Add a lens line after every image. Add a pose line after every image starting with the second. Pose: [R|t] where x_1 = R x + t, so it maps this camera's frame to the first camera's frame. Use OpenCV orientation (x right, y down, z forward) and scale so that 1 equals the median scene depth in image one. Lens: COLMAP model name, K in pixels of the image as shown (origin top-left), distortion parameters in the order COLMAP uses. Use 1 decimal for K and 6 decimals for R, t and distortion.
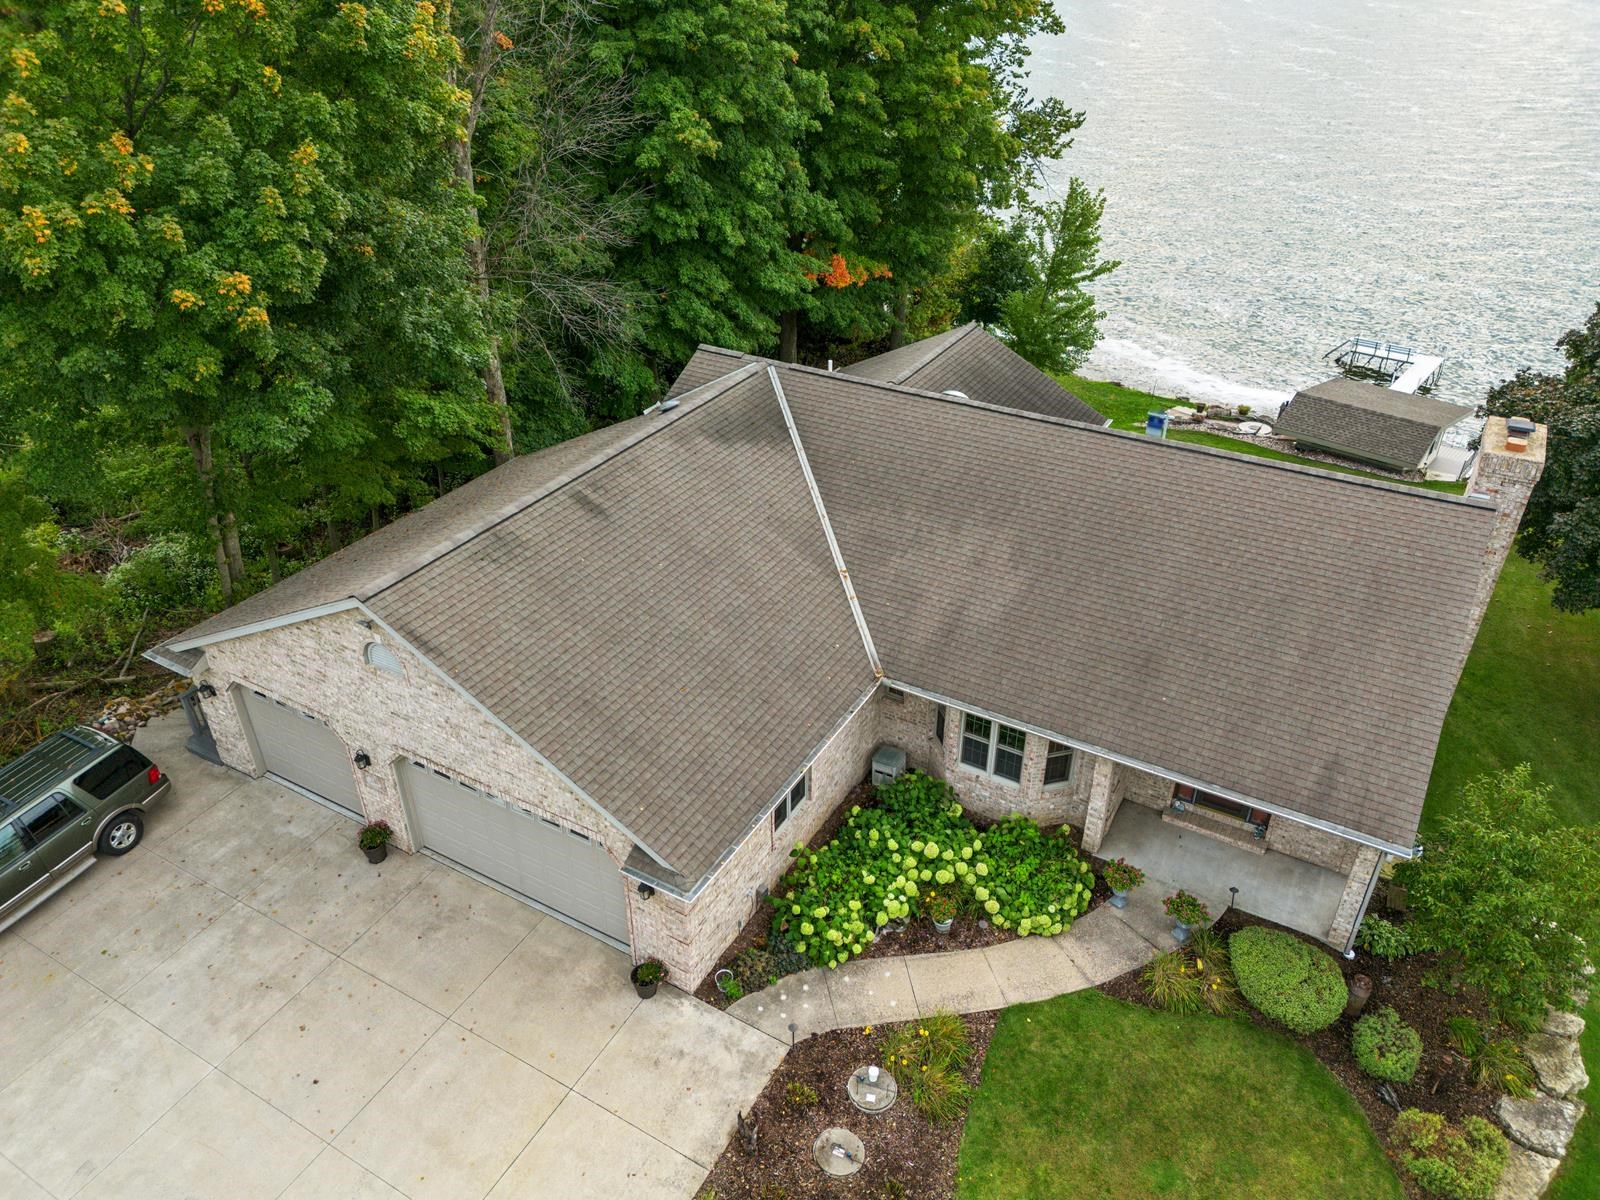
lens RADIAL K [[1102.2, 0, 800.0], [0, 1102.2, 600.0], [0, 0, 1]] dist [-0.014572, -0.003630]
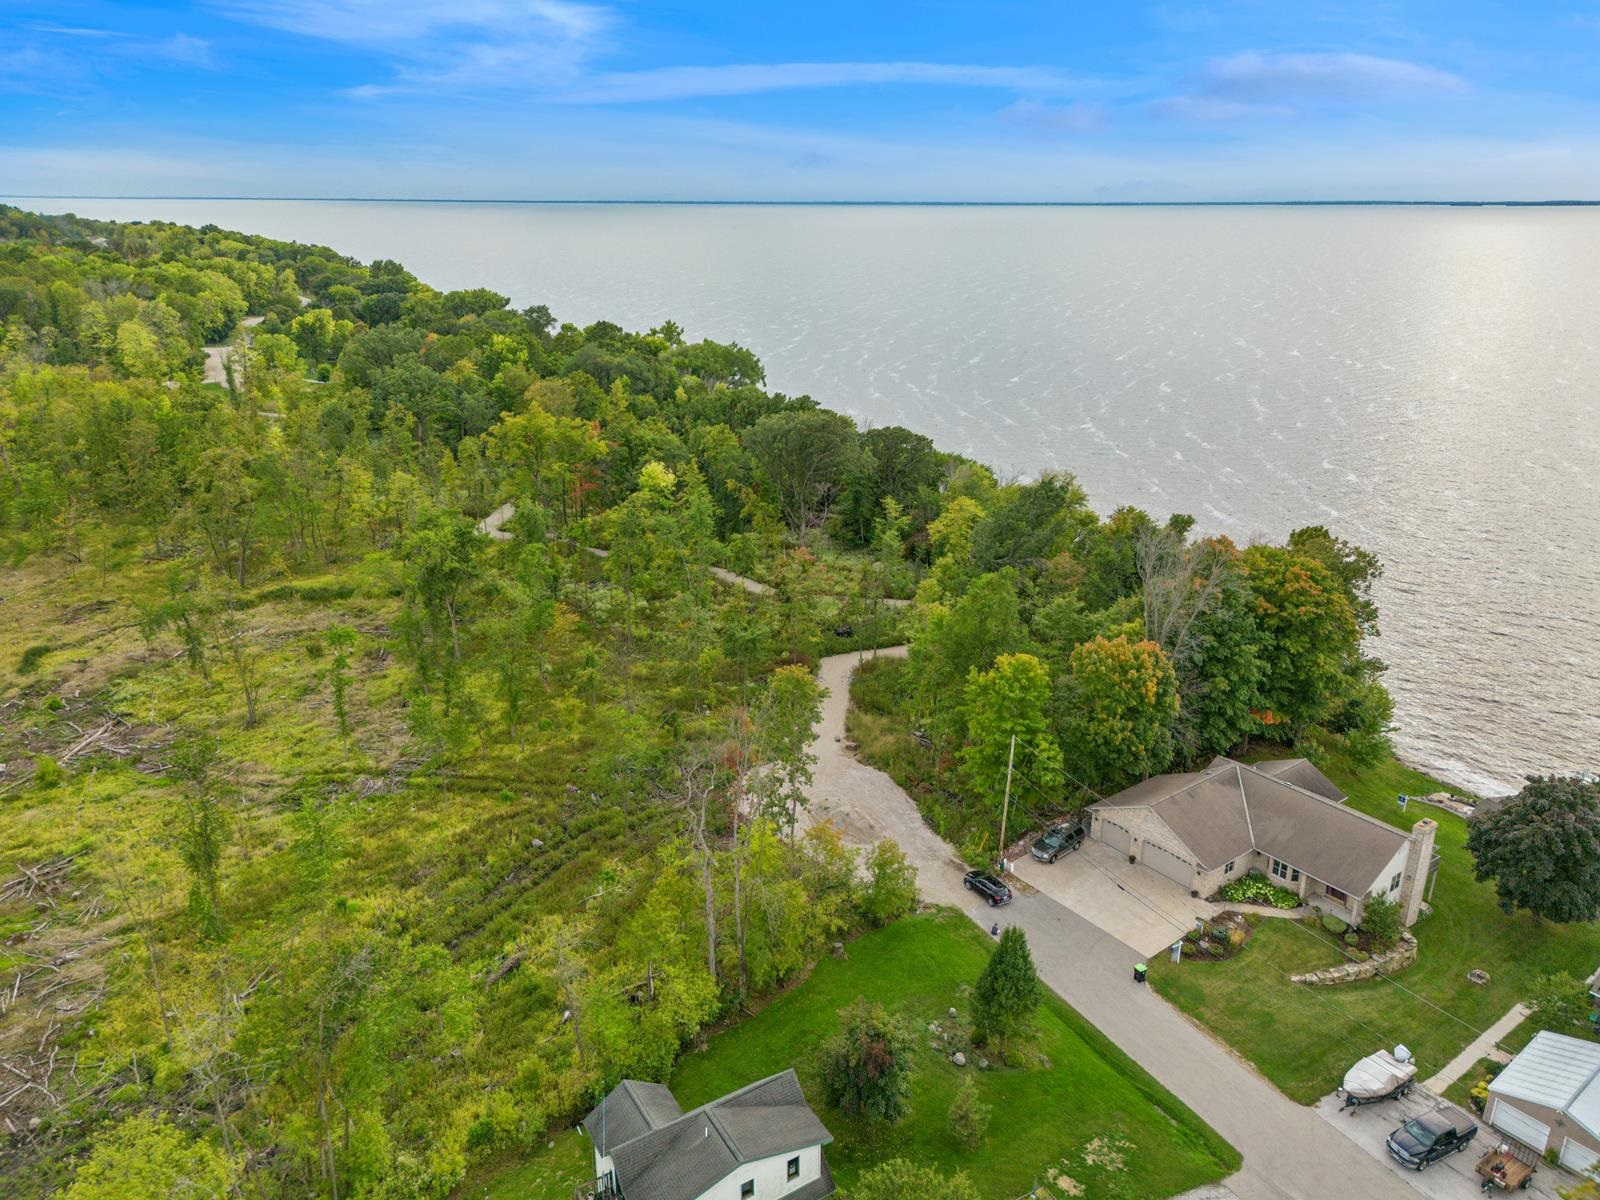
lens RADIAL K [[1102.2, 0, 800.0], [0, 1102.2, 600.0], [0, 0, 1]] dist [-0.014572, -0.003630]
pose [[0.912641, 0.132682, -0.386630, -0.019478], [-0.215370, 0.960000, -0.178931, 0.300088], [0.347423, 0.246569, 0.904710, -3.898870]]
